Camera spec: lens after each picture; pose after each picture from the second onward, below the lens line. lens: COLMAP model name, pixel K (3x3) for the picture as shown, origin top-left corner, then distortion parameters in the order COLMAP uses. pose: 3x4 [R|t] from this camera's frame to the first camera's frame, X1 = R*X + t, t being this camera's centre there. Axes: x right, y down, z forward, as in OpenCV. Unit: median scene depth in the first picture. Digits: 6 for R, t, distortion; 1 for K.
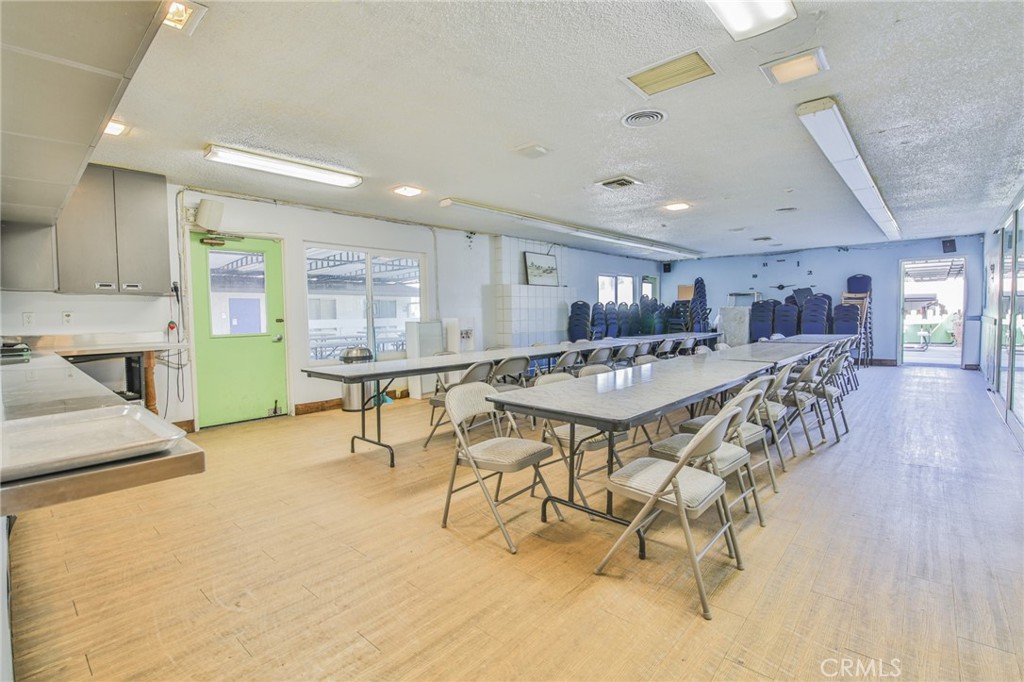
lens RADIAL K [[469.1, 0, 513.7], [0, 469.1, 337.9], [0, 0, 1]] dist [-0.006559, -0.008170]
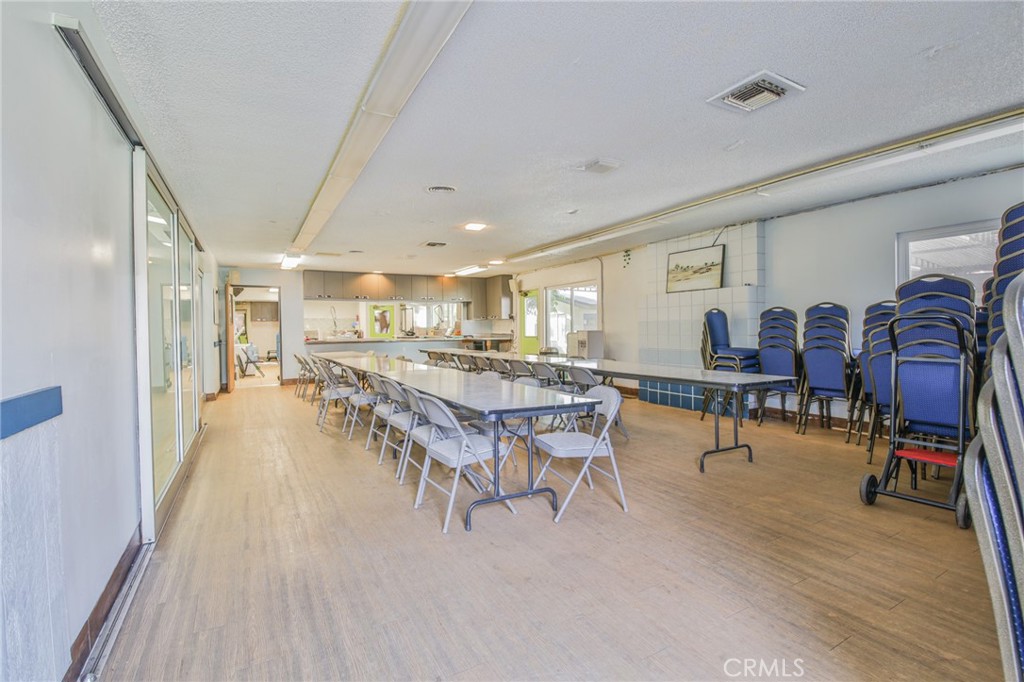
lens RADIAL K [[469.1, 0, 512.1], [0, 469.1, 340.0], [0, 0, 1]] dist [-0.006559, -0.008170]
pose [[-0.319126, 0.035383, -0.947052, 0.888271], [-0.037900, 0.998027, 0.050059, -0.057373], [0.946954, 0.051868, -0.317155, 0.963890]]
